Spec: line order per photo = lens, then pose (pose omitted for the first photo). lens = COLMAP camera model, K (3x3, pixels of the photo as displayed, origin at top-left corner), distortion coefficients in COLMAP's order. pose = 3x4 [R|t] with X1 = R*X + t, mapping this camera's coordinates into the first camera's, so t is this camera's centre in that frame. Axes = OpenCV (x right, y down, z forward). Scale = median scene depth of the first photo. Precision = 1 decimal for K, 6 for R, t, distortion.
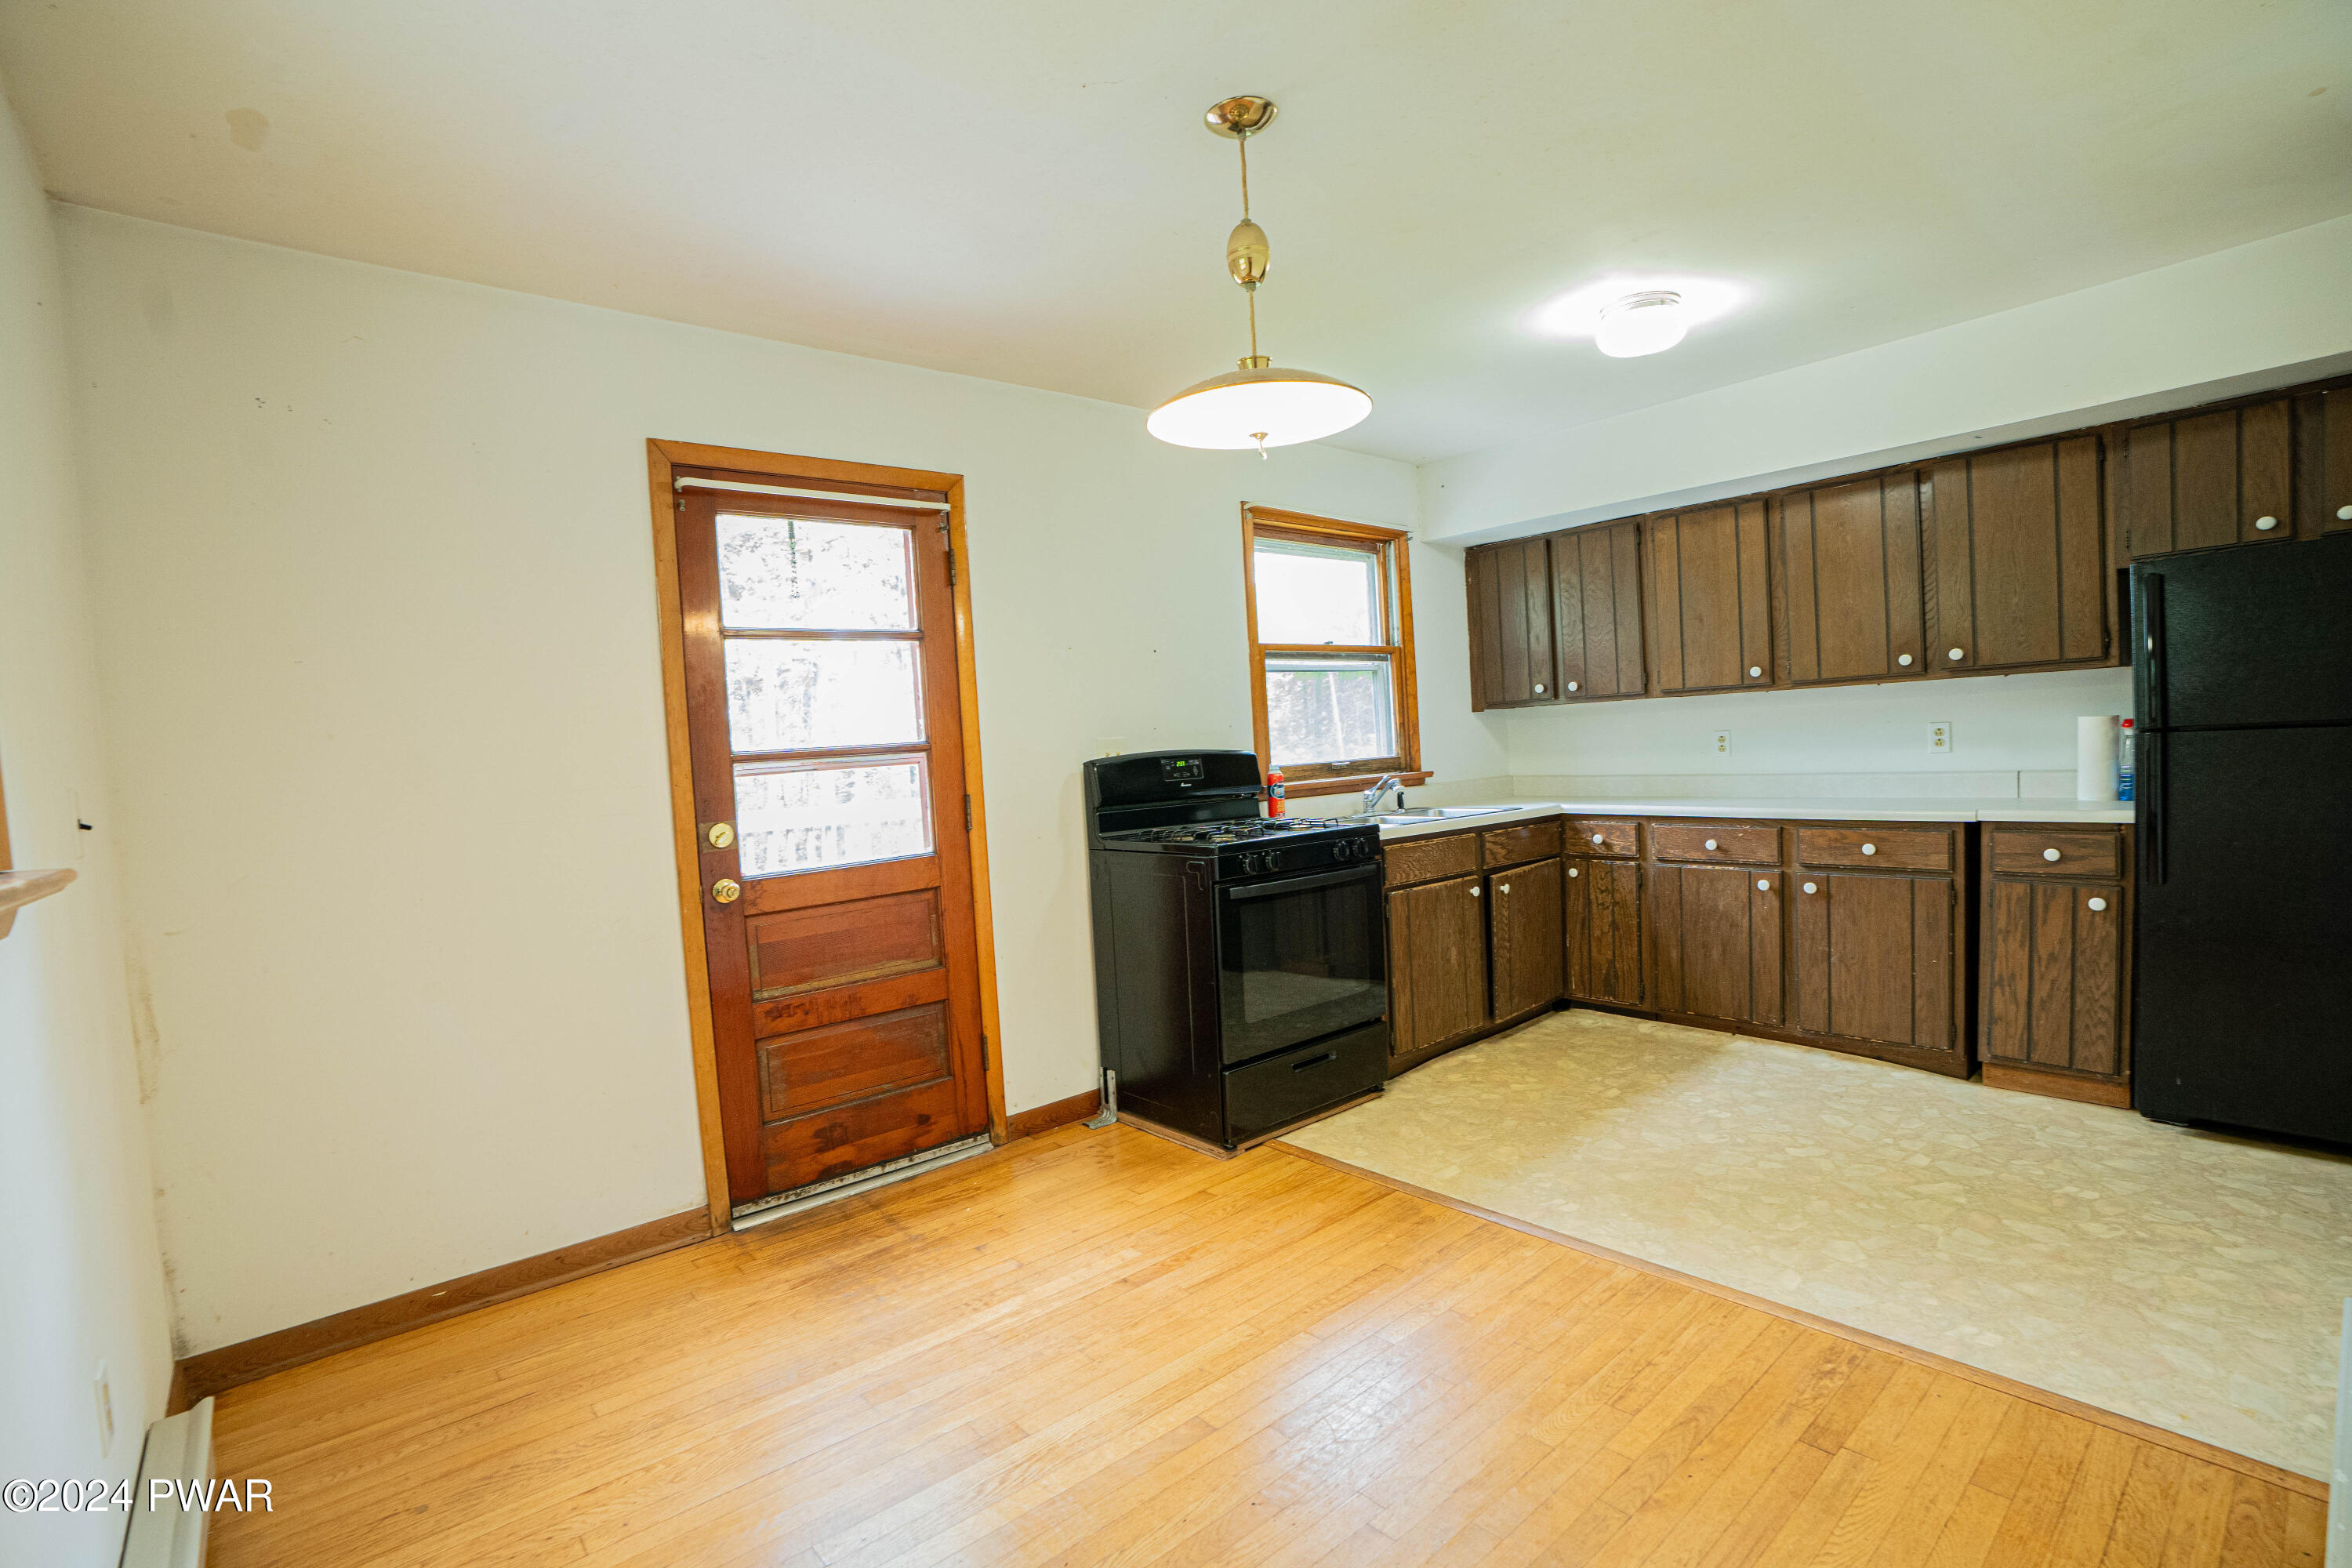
lens RADIAL K [[1073.6, 0, 1166.4], [0, 1073.6, 792.8], [0, 0, 1]] dist [-0.045064, 0.011246]
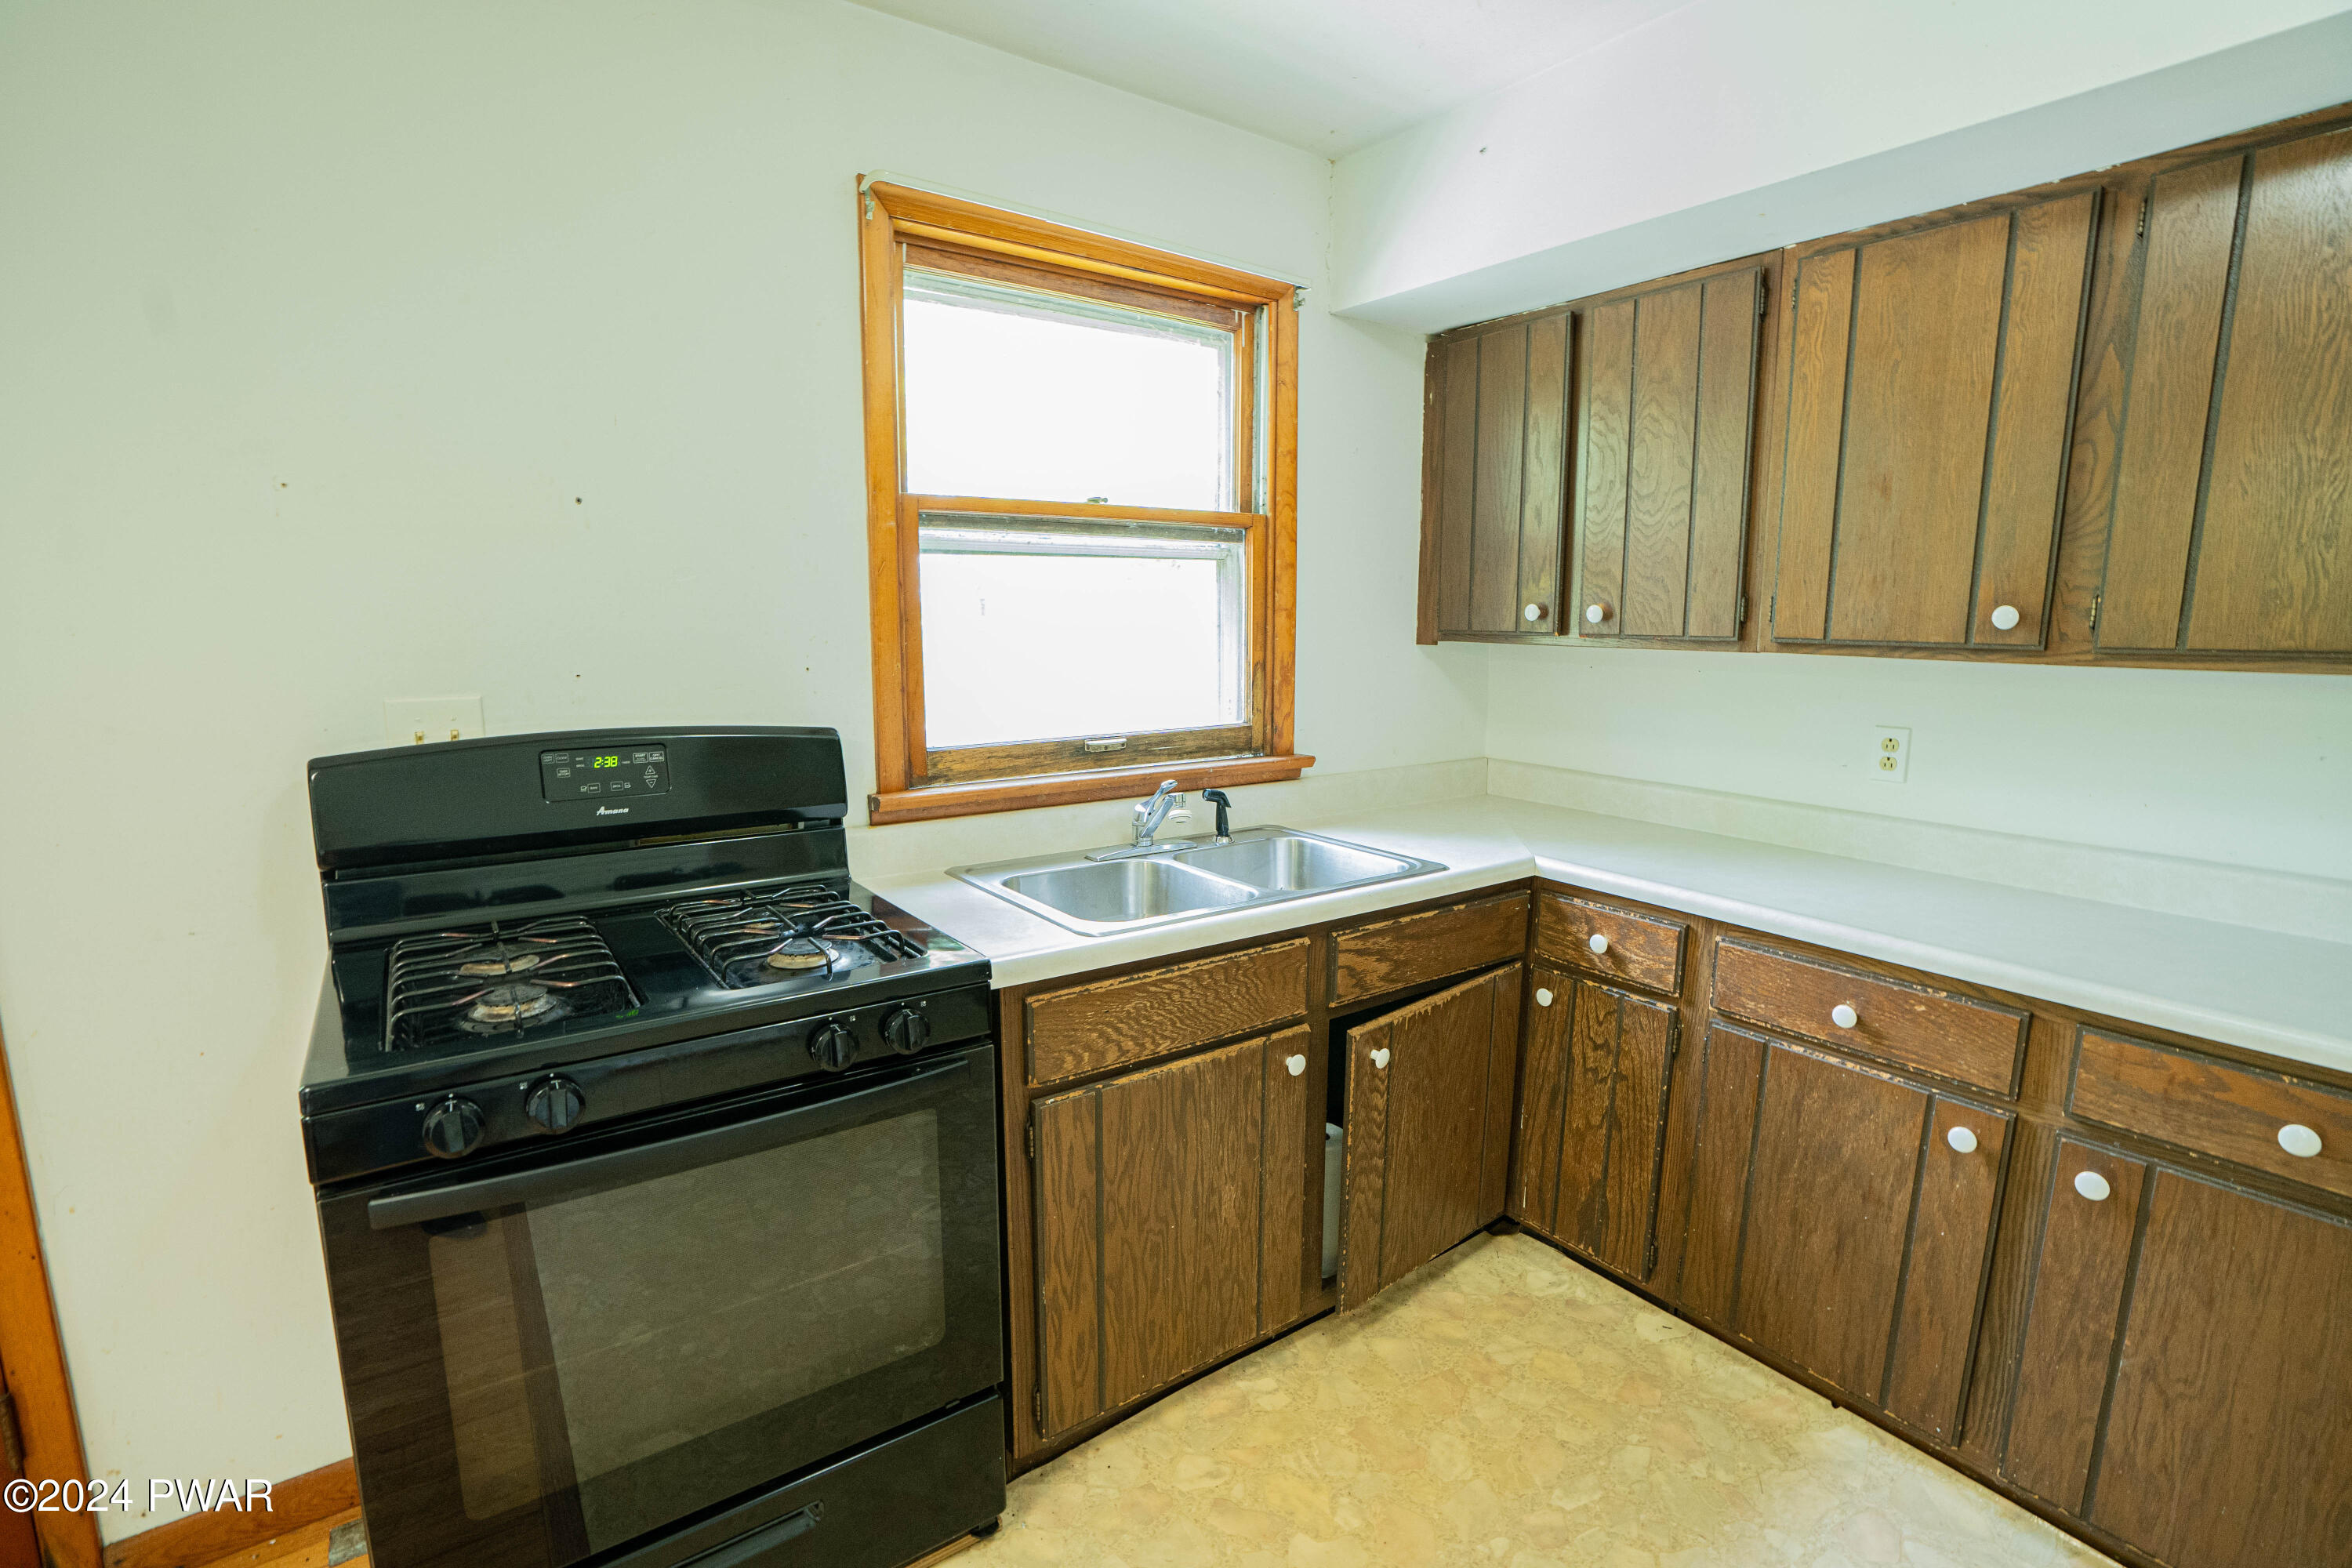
lens RADIAL K [[1073.6, 0, 1159.9], [0, 1073.6, 784.0], [0, 0, 1]] dist [-0.045064, 0.011246]
pose [[0.994227, 0.071329, -0.080153, 0.244226], [-0.061628, 0.991149, 0.117586, -0.073117], [0.087831, -0.111967, 0.989823, 0.520926]]
